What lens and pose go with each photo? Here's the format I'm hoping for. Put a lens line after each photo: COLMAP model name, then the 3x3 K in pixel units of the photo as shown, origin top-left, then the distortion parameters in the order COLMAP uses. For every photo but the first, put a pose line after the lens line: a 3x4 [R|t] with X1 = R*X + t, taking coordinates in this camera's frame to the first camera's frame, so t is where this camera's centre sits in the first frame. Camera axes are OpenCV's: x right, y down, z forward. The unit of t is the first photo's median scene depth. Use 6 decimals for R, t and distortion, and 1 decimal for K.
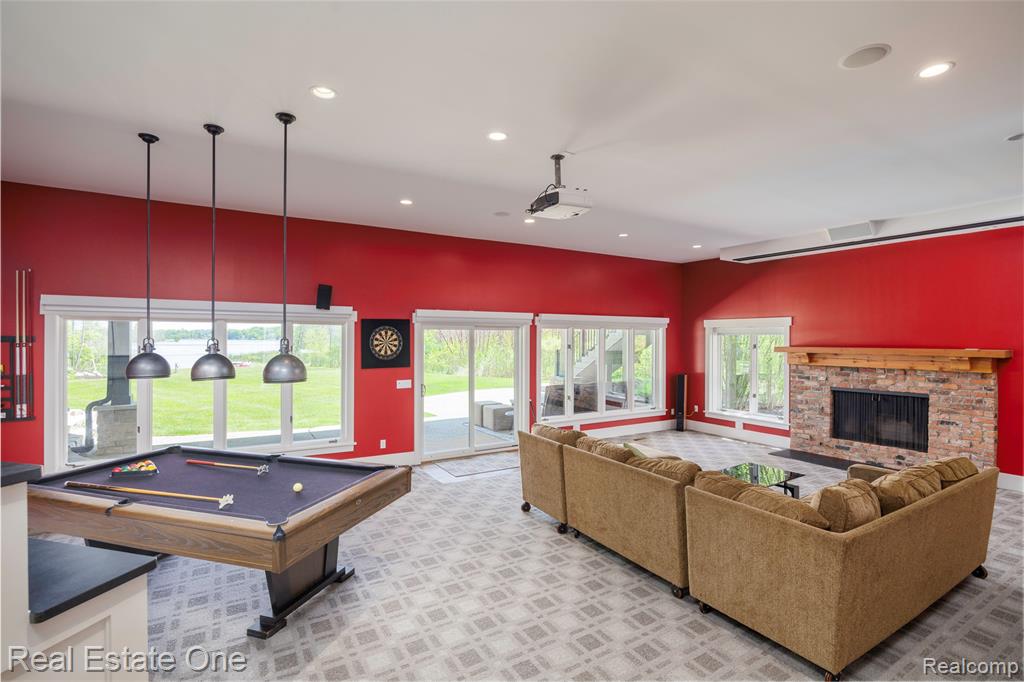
lens RADIAL K [[469.1, 0, 512.0], [0, 469.1, 341.0], [0, 0, 1]] dist [-0.015117, 0.000639]
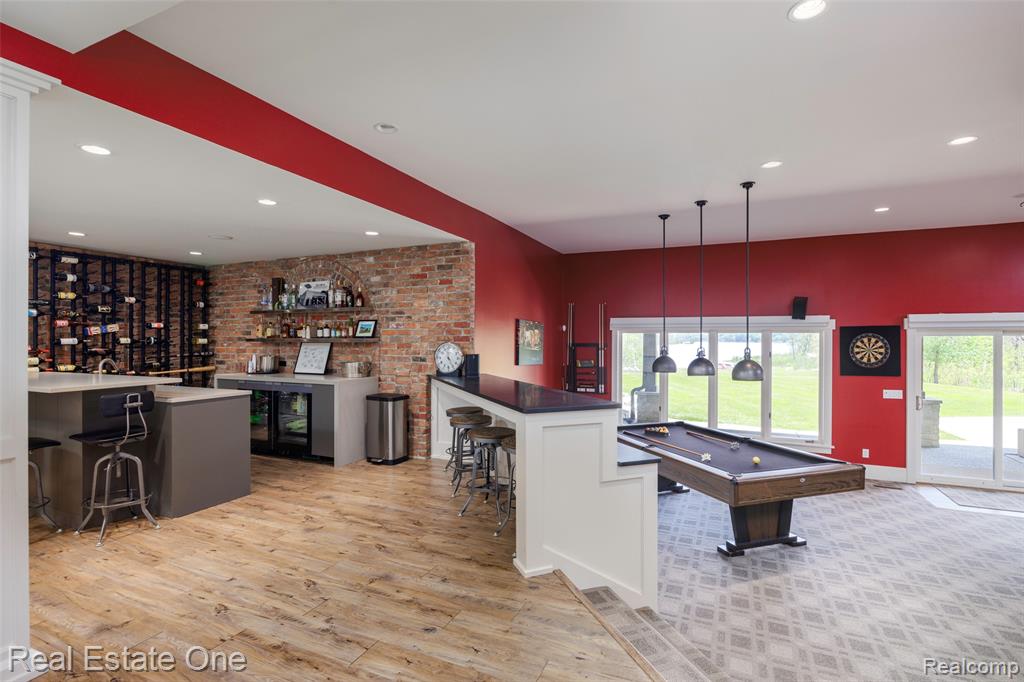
lens RADIAL K [[477.7, 0, 512.0], [0, 477.7, 341.0], [0, 0, 1]] dist [0.001610, 0.000347]
pose [[0.553319, -0.001825, -0.832968, 0.171872], [-0.002231, 0.999991, -0.003673, -0.011652], [0.832967, 0.003891, 0.553309, -0.198338]]
